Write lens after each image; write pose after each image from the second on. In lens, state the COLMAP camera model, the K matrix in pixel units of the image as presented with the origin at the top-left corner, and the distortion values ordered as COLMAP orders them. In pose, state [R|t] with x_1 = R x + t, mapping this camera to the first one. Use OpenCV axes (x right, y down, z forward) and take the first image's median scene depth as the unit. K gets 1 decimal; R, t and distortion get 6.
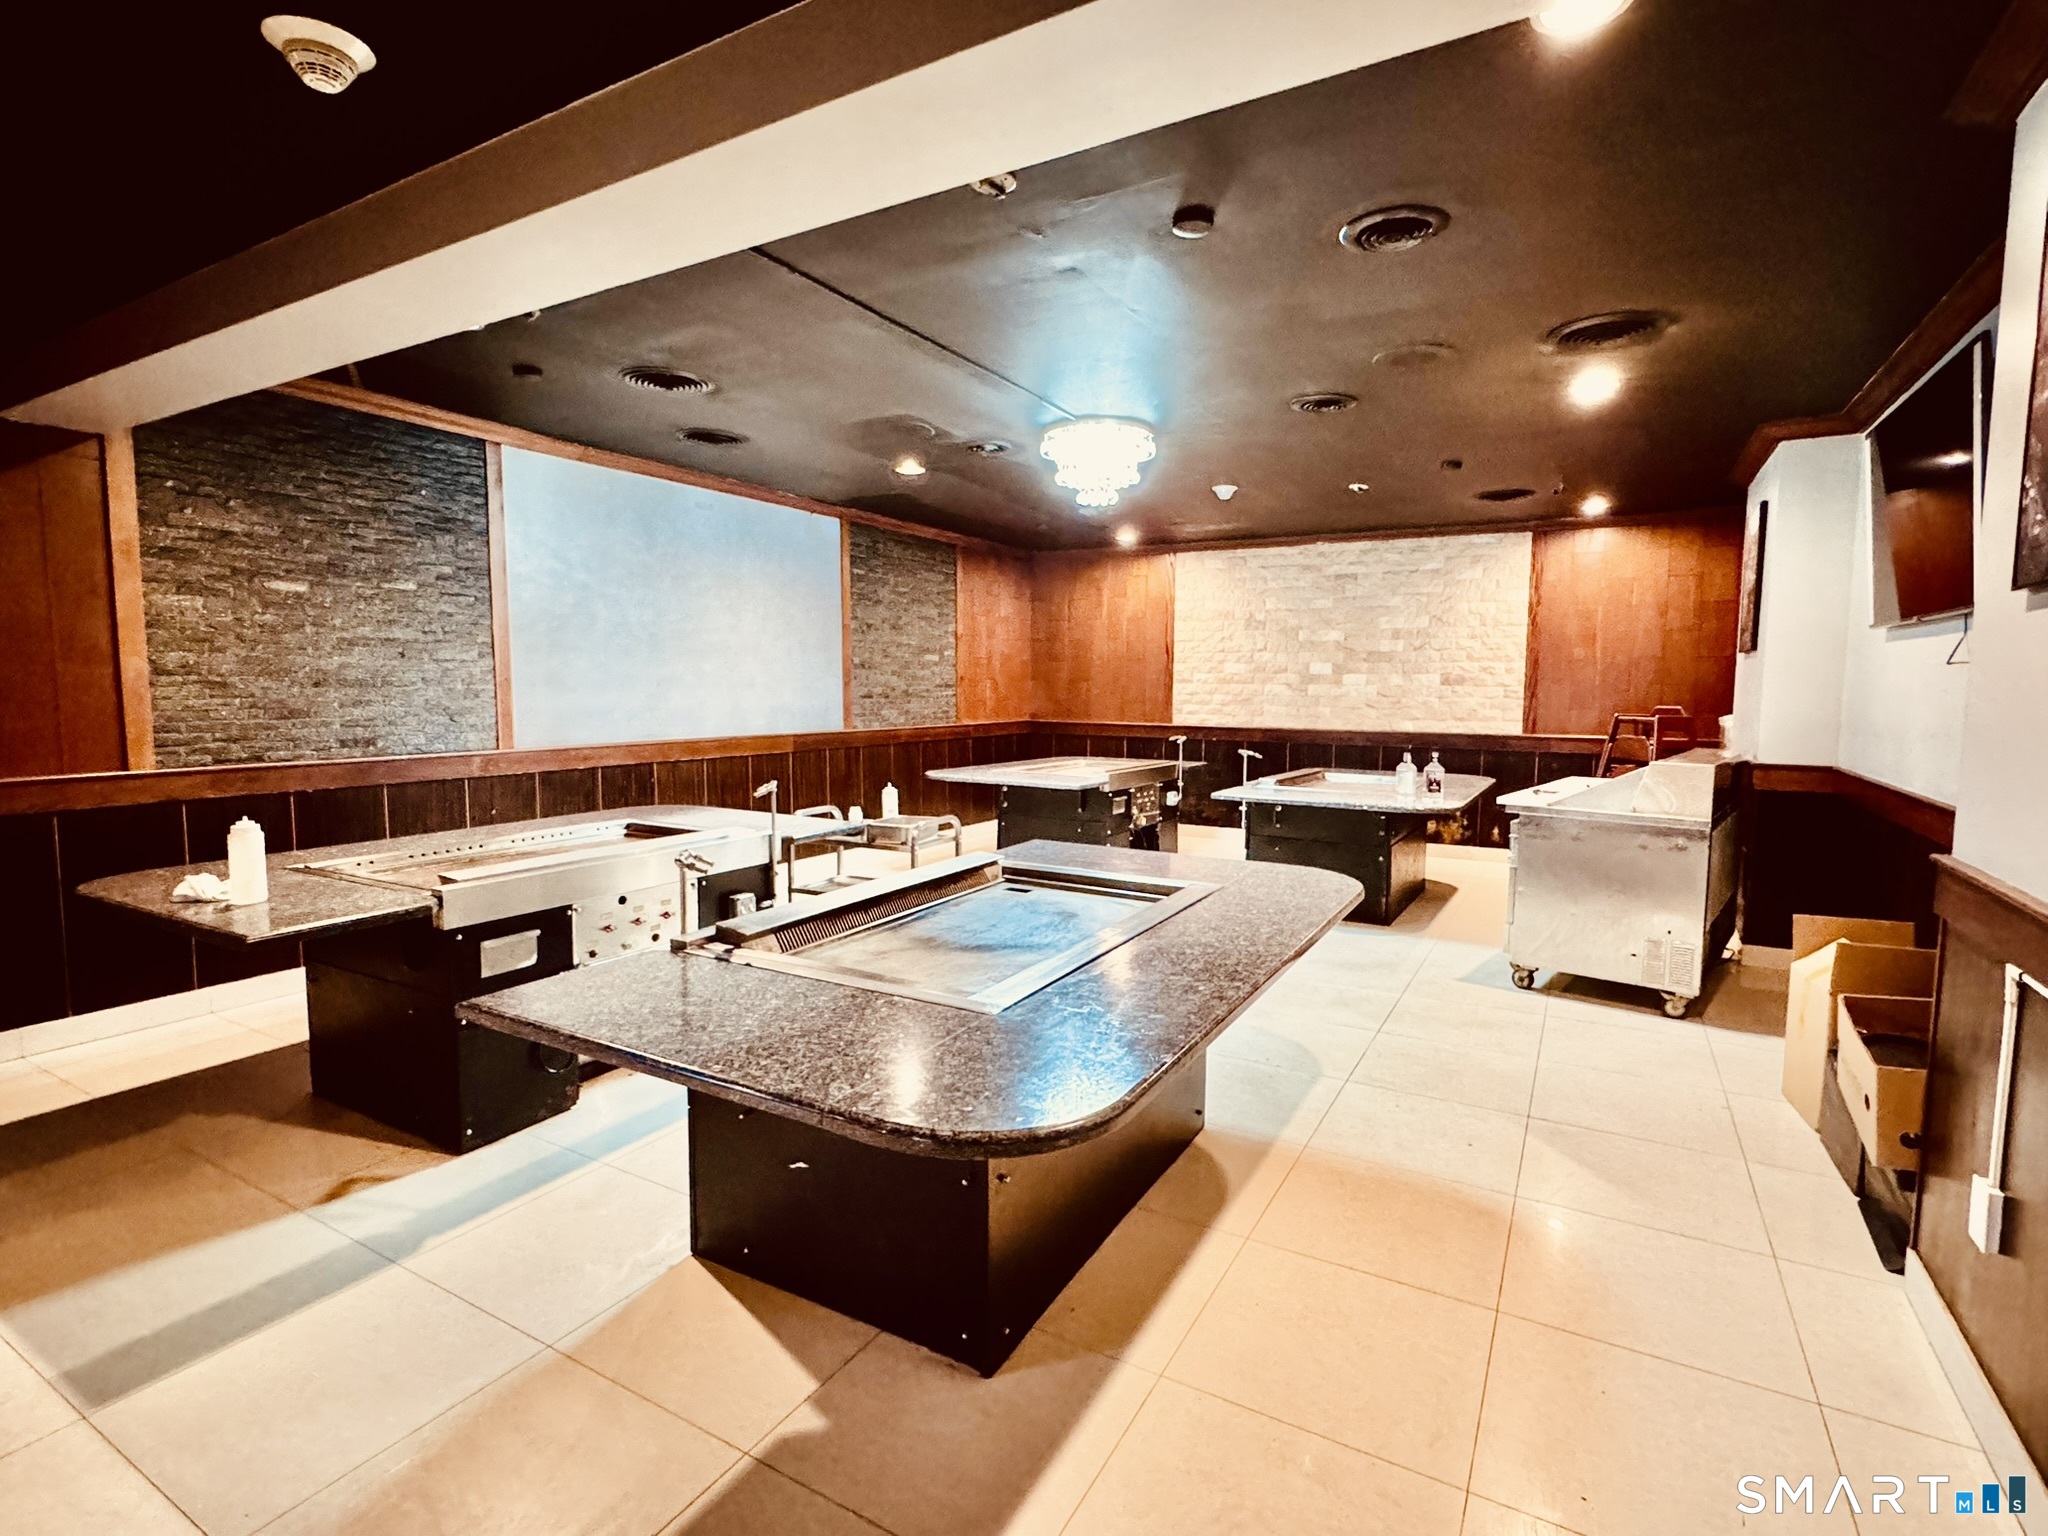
lens RADIAL K [[995.0, 0, 1033.2], [0, 995.0, 767.4], [0, 0, 1]] dist [-0.000335, -0.000669]
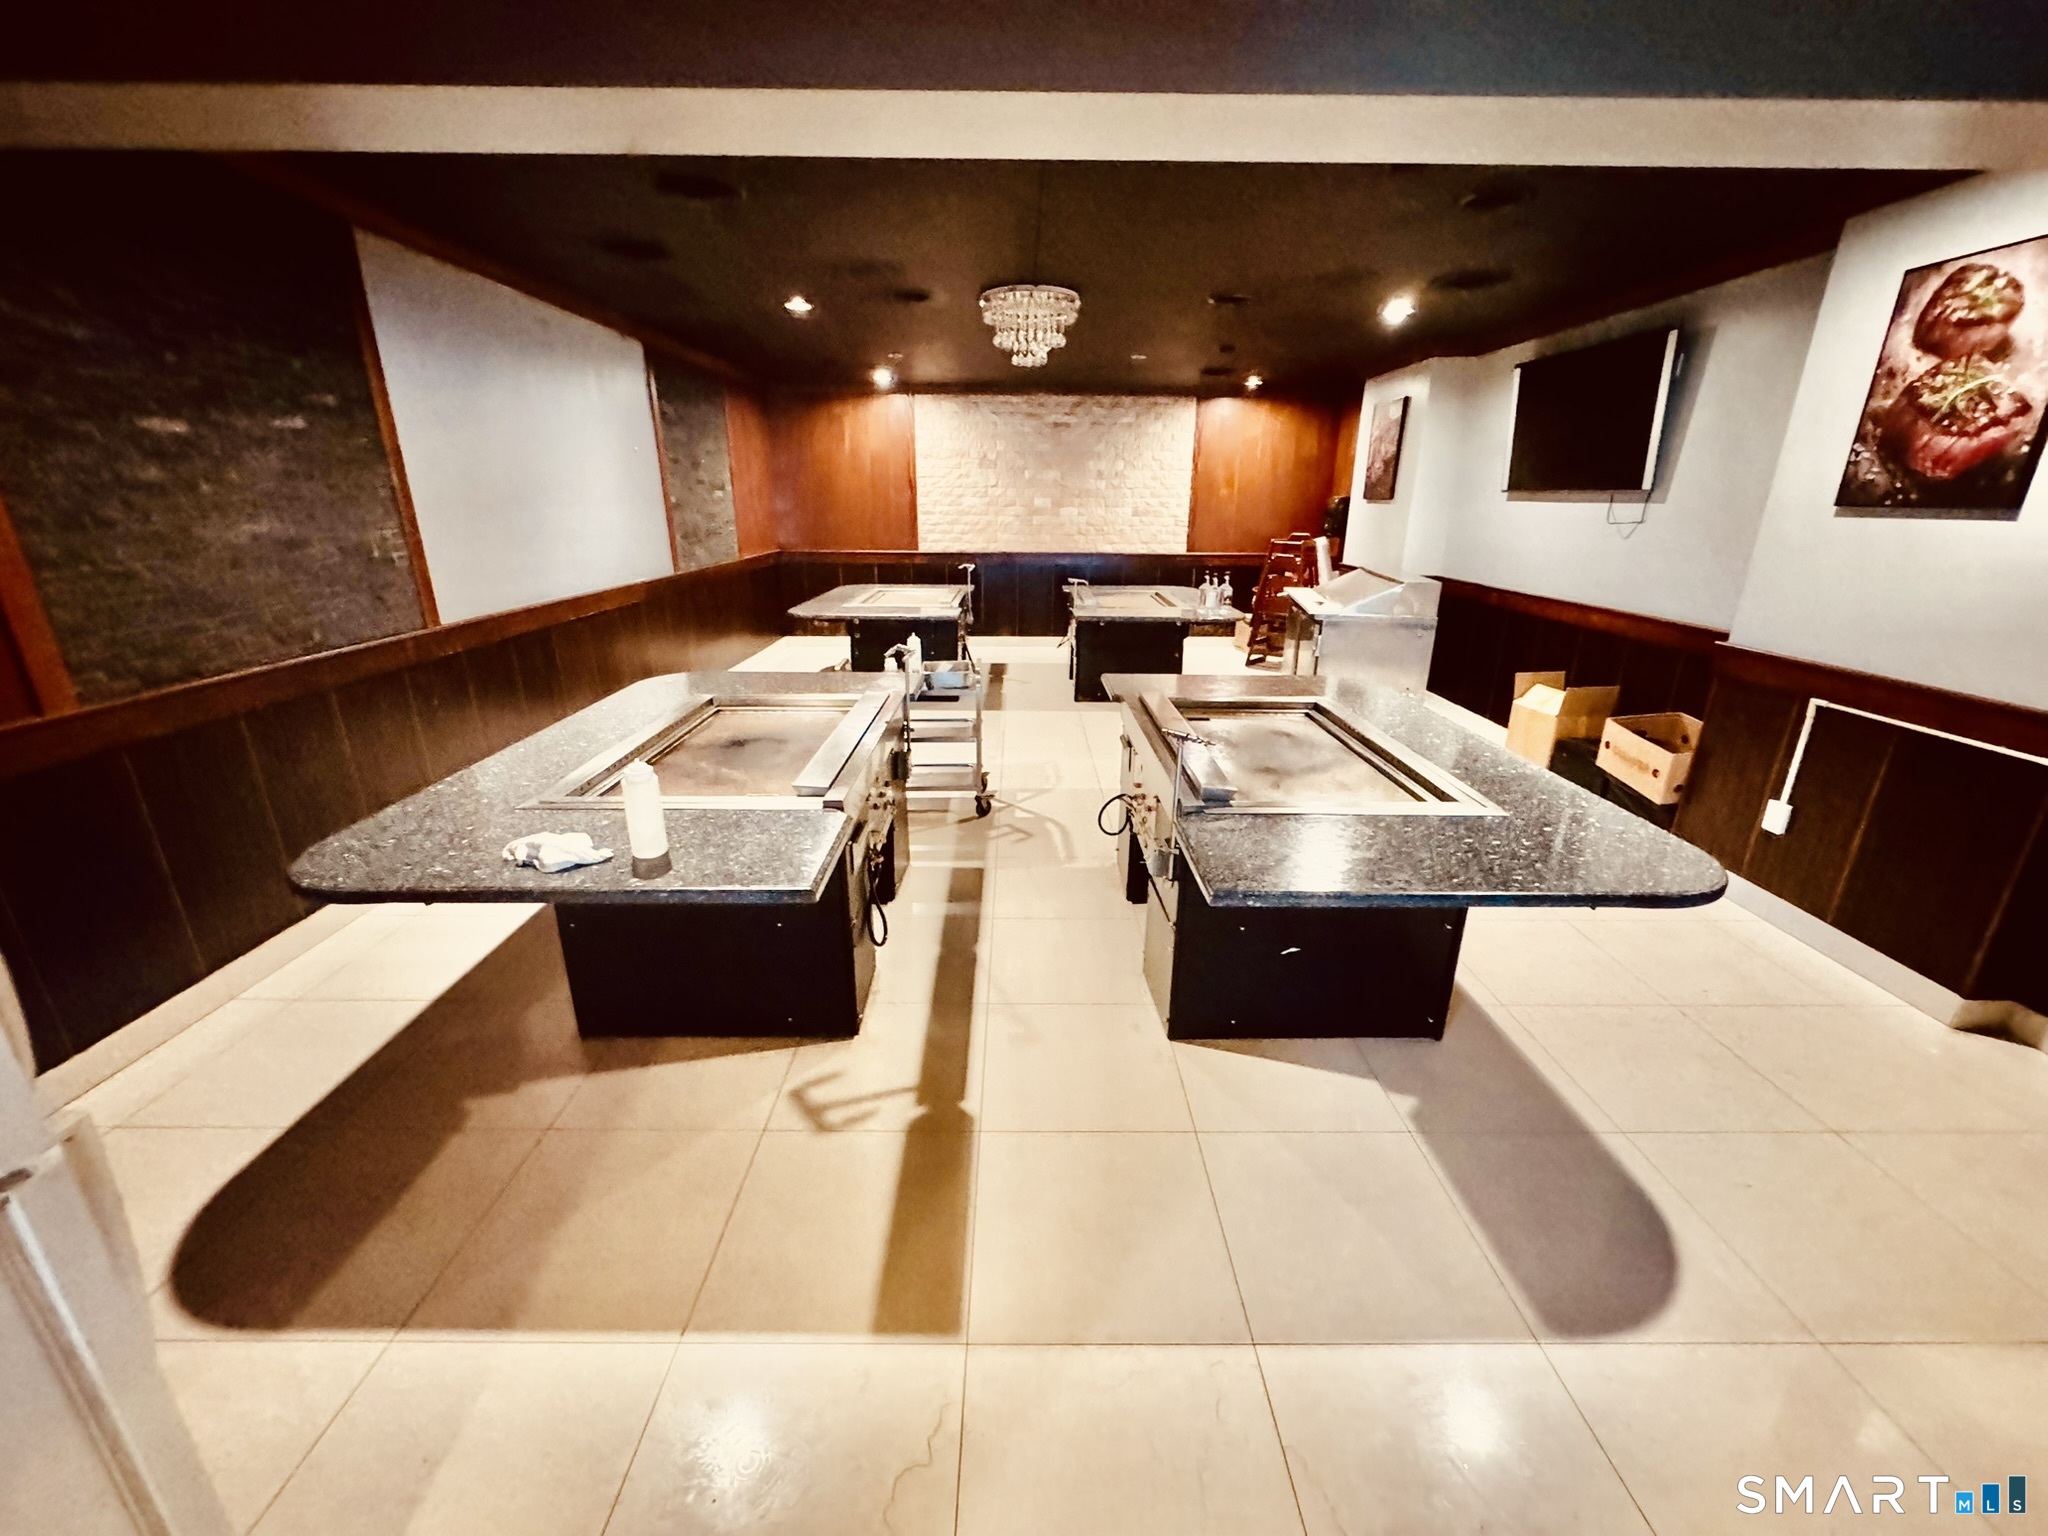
lens RADIAL K [[818.4, 0, 1030.9], [0, 818.4, 765.1], [0, 0, 1]] dist [-0.003058, 0.000241]
pose [[0.863777, -0.158822, 0.478188, -0.289269], [0.042591, 0.968642, 0.244783, -0.034886], [-0.502070, -0.191072, 0.843455, 0.085264]]
